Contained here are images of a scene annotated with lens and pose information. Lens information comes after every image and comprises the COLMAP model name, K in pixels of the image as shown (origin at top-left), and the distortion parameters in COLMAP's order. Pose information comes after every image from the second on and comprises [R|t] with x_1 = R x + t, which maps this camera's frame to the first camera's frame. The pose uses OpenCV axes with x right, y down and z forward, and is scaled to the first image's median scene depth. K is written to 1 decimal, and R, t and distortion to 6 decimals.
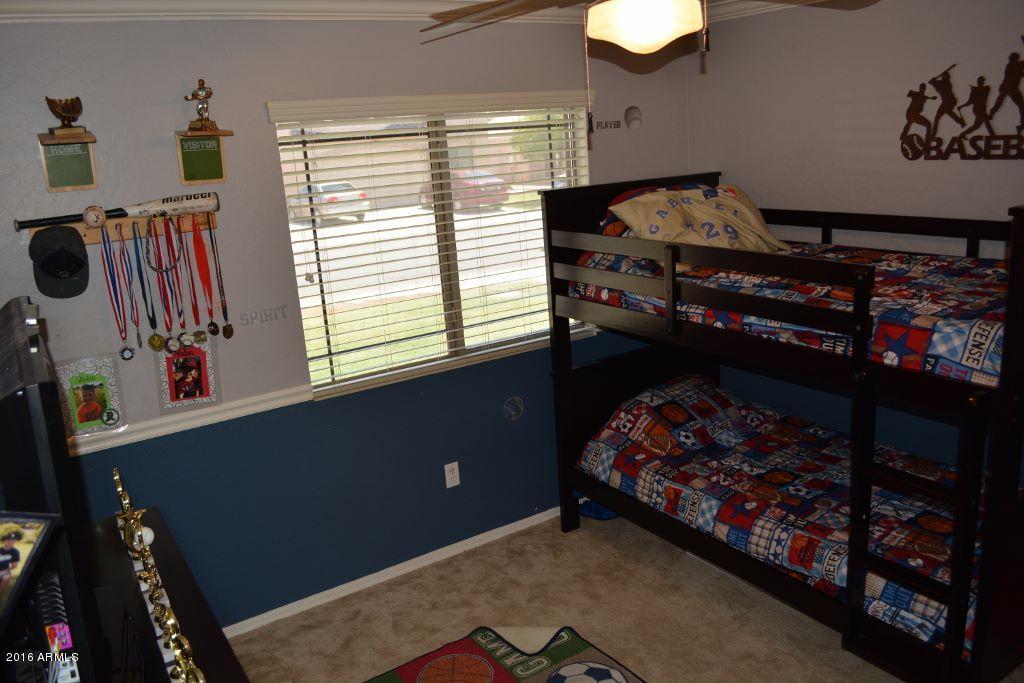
lens RADIAL K [[806.5, 0, 512.0], [0, 806.5, 341.5], [0, 0, 1]] dist [-0.078651, 0.004091]
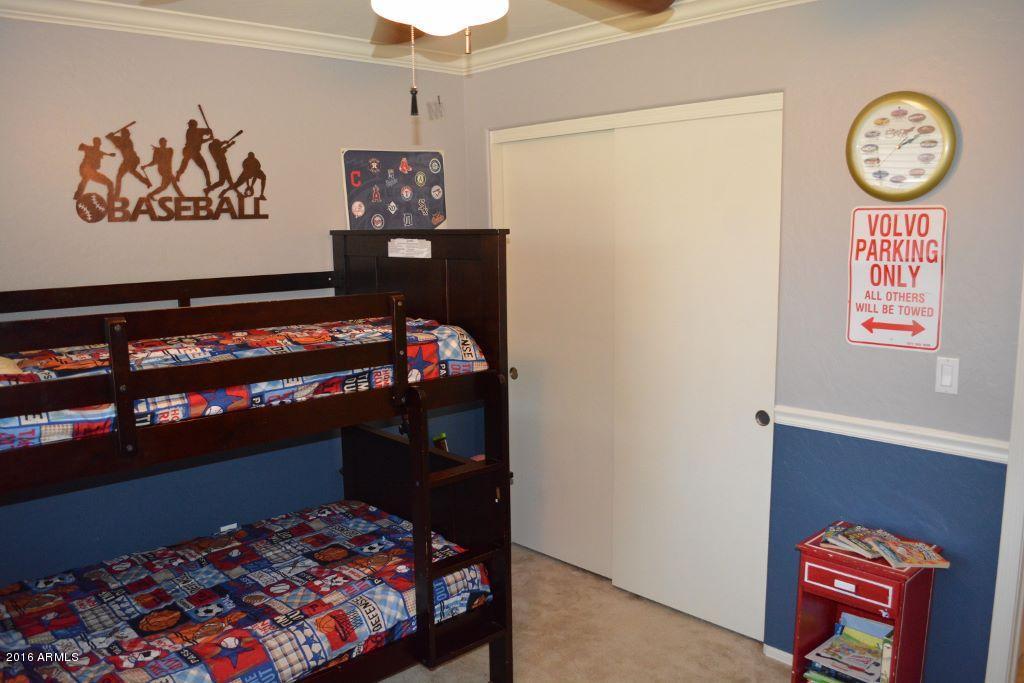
lens RADIAL K [[806.5, 0, 512.0], [0, 806.5, 341.5], [0, 0, 1]] dist [-0.078651, 0.004091]
pose [[-0.172938, -0.070048, 0.982439, -0.473926], [0.264966, 0.957387, 0.114903, -0.087139], [-0.948623, 0.280184, -0.147009, 0.778313]]
